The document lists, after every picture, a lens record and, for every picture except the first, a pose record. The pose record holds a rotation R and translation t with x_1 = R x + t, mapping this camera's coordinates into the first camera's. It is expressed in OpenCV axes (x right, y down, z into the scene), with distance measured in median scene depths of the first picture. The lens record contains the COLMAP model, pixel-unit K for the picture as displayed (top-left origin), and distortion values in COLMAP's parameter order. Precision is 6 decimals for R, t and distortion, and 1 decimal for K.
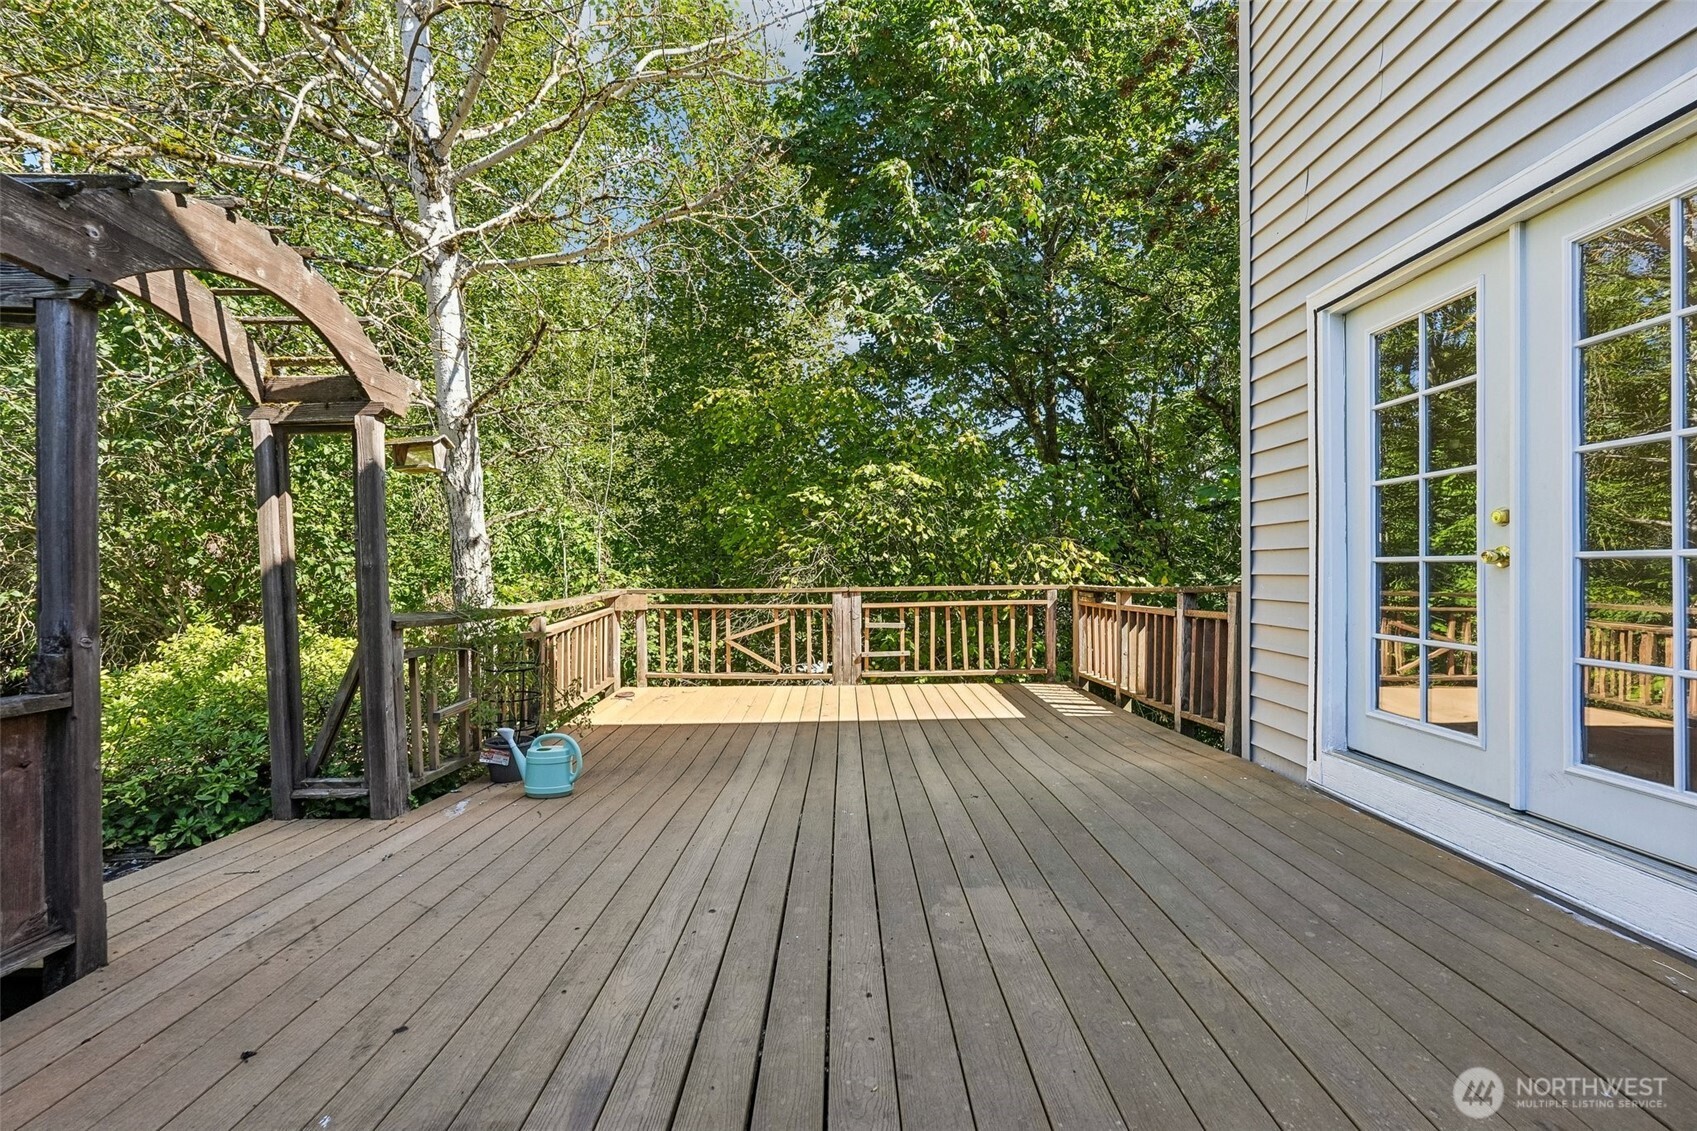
lens RADIAL K [[750.2, 0, 841.5], [0, 750.2, 568.6], [0, 0, 1]] dist [-0.013317, 0.000385]
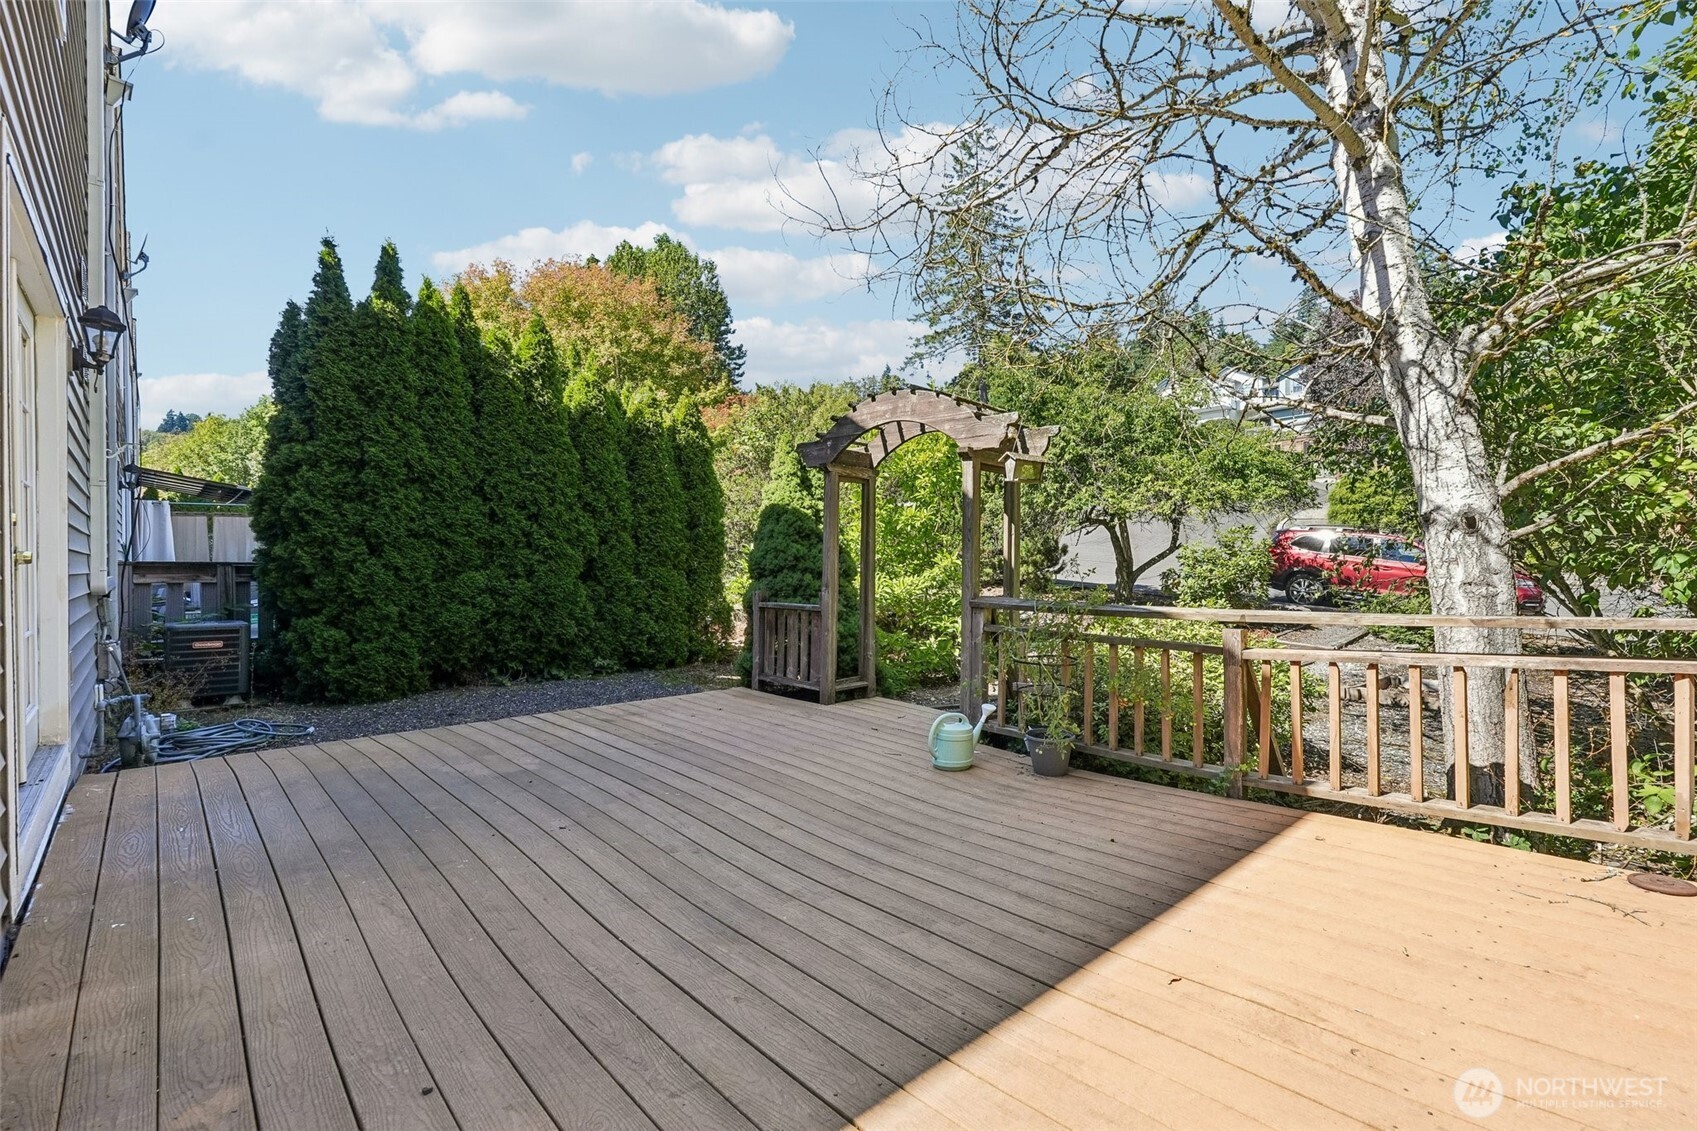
lens RADIAL K [[750.2, 0, 841.5], [0, 750.2, 568.6], [0, 0, 1]] dist [-0.013317, 0.000385]
pose [[-0.735007, 0.007602, -0.678017, 0.649573], [0.004378, 0.999970, 0.006465, -0.001156], [0.678046, 0.001783, -0.735017, 2.288176]]
